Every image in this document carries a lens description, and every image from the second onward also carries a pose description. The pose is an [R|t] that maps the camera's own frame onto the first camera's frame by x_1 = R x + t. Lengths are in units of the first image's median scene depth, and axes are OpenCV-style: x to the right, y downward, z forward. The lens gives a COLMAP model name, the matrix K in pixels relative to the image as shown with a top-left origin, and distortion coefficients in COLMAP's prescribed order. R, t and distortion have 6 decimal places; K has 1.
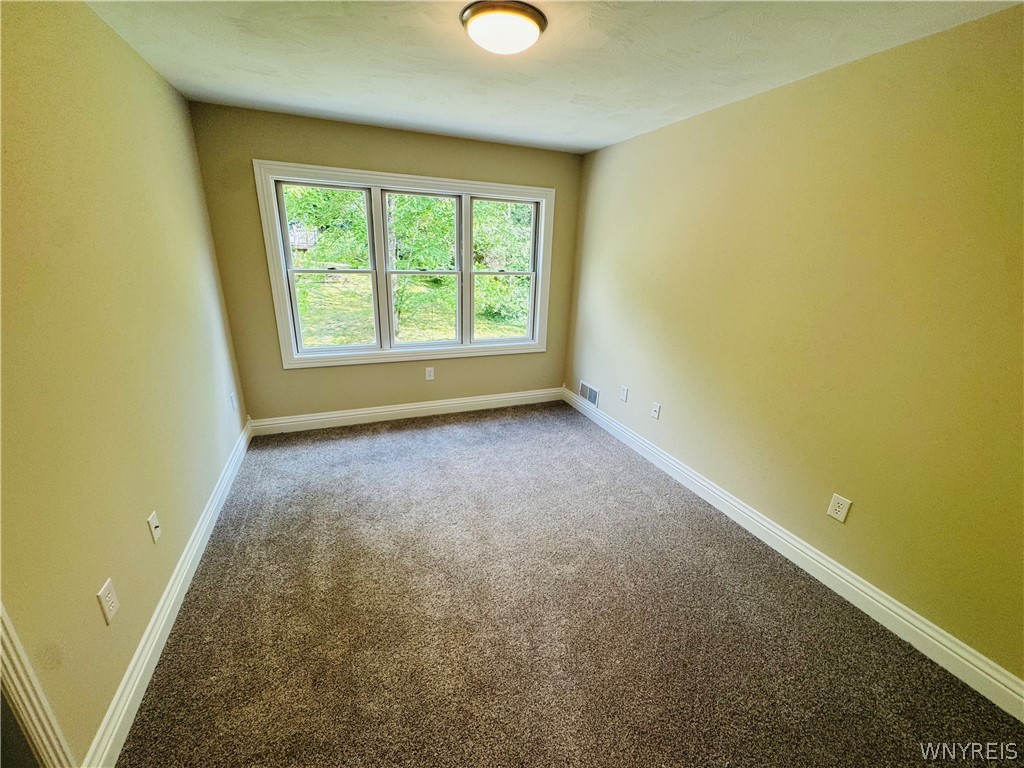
lens RADIAL K [[410.5, 0, 512.0], [0, 410.5, 384.0], [0, 0, 1]] dist [-0.002104, 0.000071]
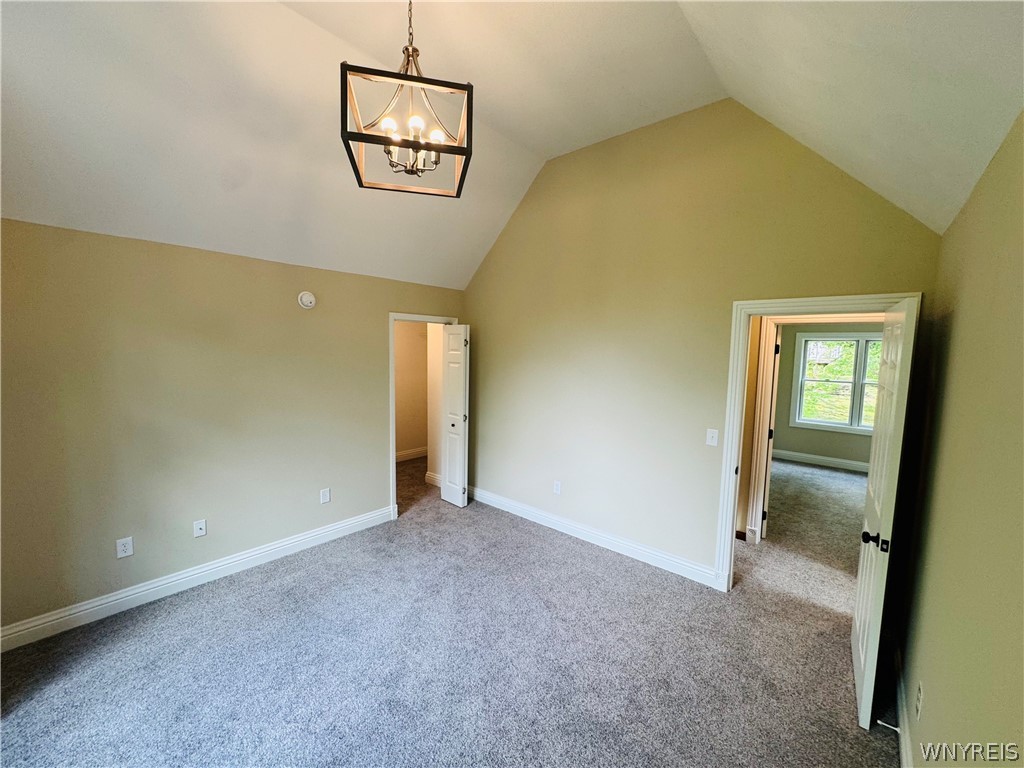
lens RADIAL K [[410.5, 0, 512.0], [0, 410.5, 384.0], [0, 0, 1]] dist [-0.002104, 0.000071]
pose [[0.448711, 0.057183, -0.891845, 0.776808], [-0.285791, 0.954728, -0.082574, 0.406984], [0.846748, 0.291933, 0.444740, -1.395985]]
